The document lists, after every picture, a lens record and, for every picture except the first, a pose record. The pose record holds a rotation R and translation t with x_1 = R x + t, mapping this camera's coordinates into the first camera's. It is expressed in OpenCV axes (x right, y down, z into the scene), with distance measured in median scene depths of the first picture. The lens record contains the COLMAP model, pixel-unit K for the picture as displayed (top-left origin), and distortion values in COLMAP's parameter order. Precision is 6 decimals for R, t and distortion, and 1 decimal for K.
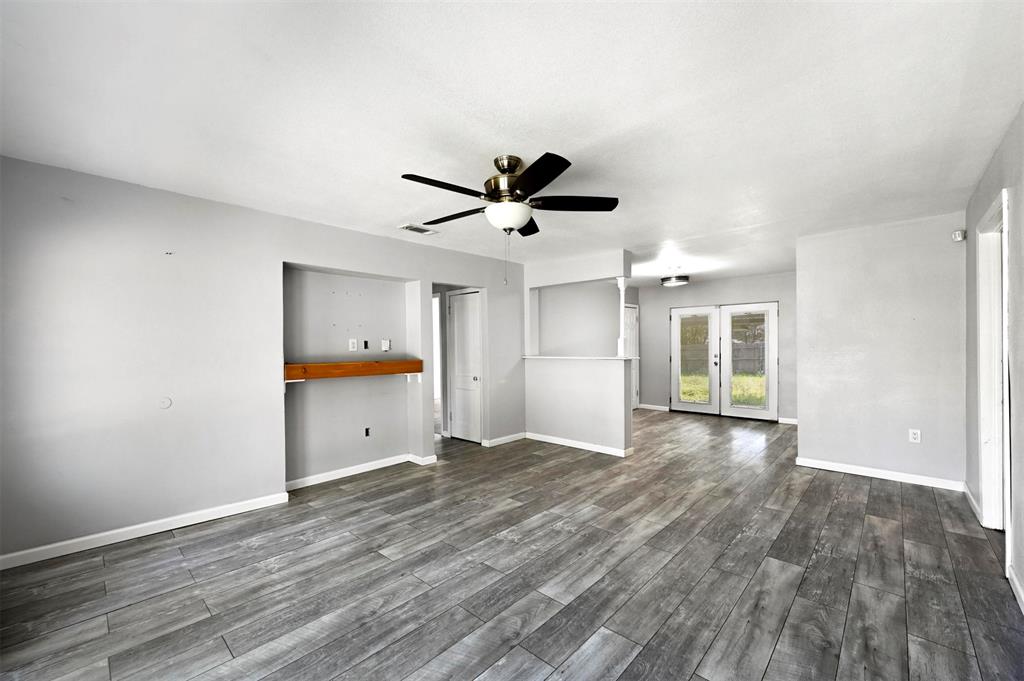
lens RADIAL K [[405.3, 0, 506.6], [0, 405.3, 342.6], [0, 0, 1]] dist [-0.003562, 0.001080]
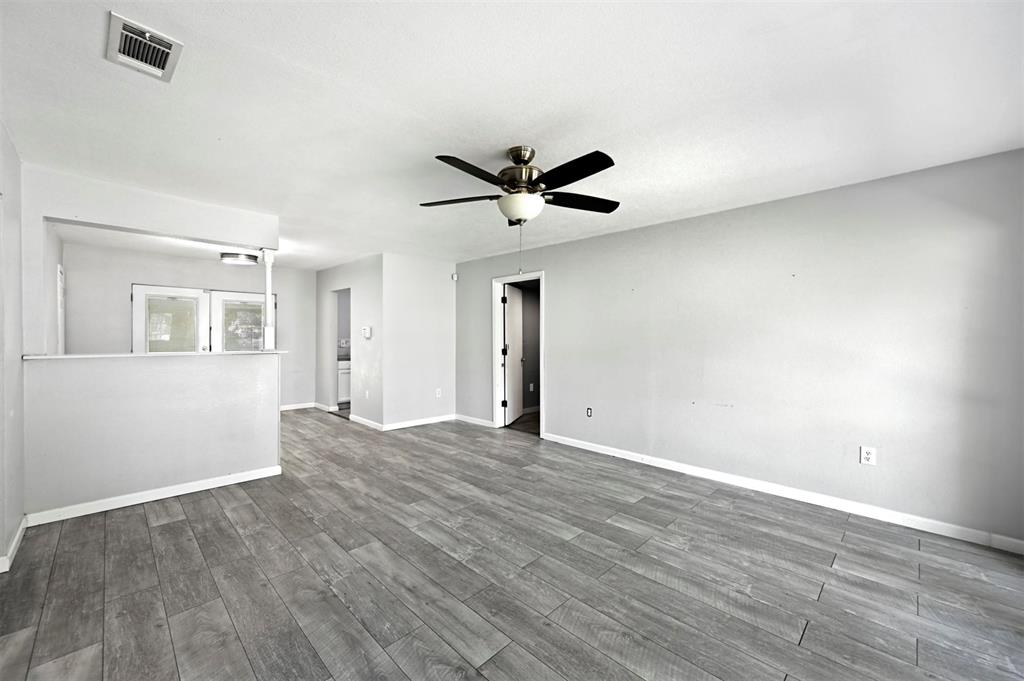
lens RADIAL K [[405.3, 0, 518.9], [0, 405.3, 335.6], [0, 0, 1]] dist [-0.003562, 0.001080]
pose [[0.022391, 0.010862, 0.999690, -0.747667], [-0.015167, 0.999830, -0.010524, 0.010057], [-0.999634, -0.014927, 0.022552, 0.738854]]
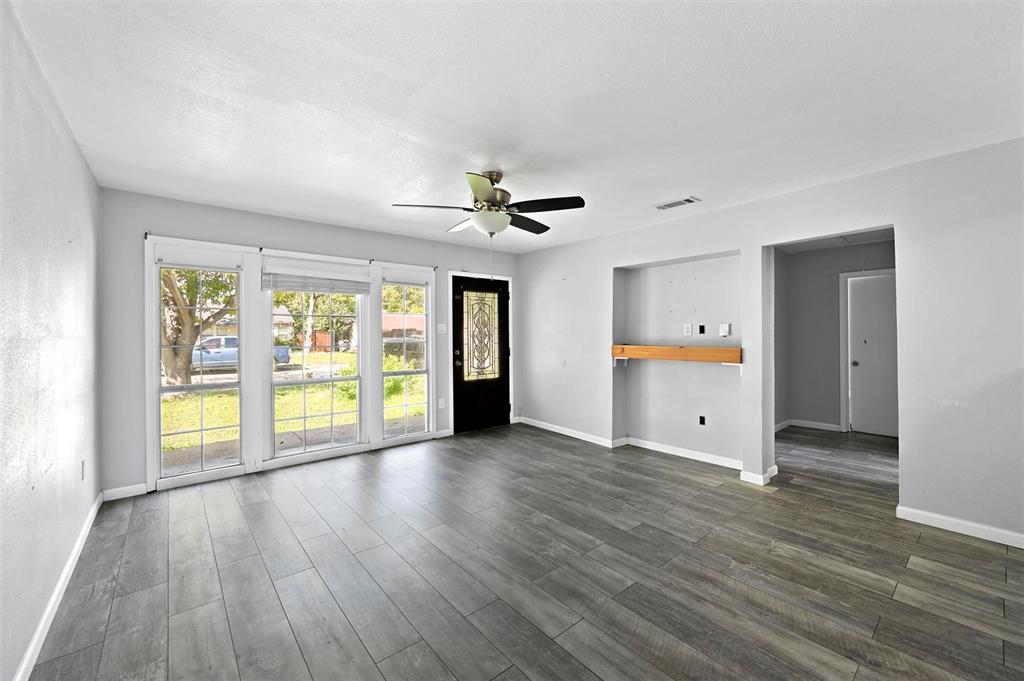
lens RADIAL K [[405.3, 0, 524.0], [0, 405.3, 346.4], [0, 0, 1]] dist [-0.003562, 0.001080]
pose [[-0.096050, 0.037402, -0.994674, 0.859498], [0.016887, 0.999211, 0.035942, 0.005339], [0.995233, -0.013345, -0.096606, 0.908193]]
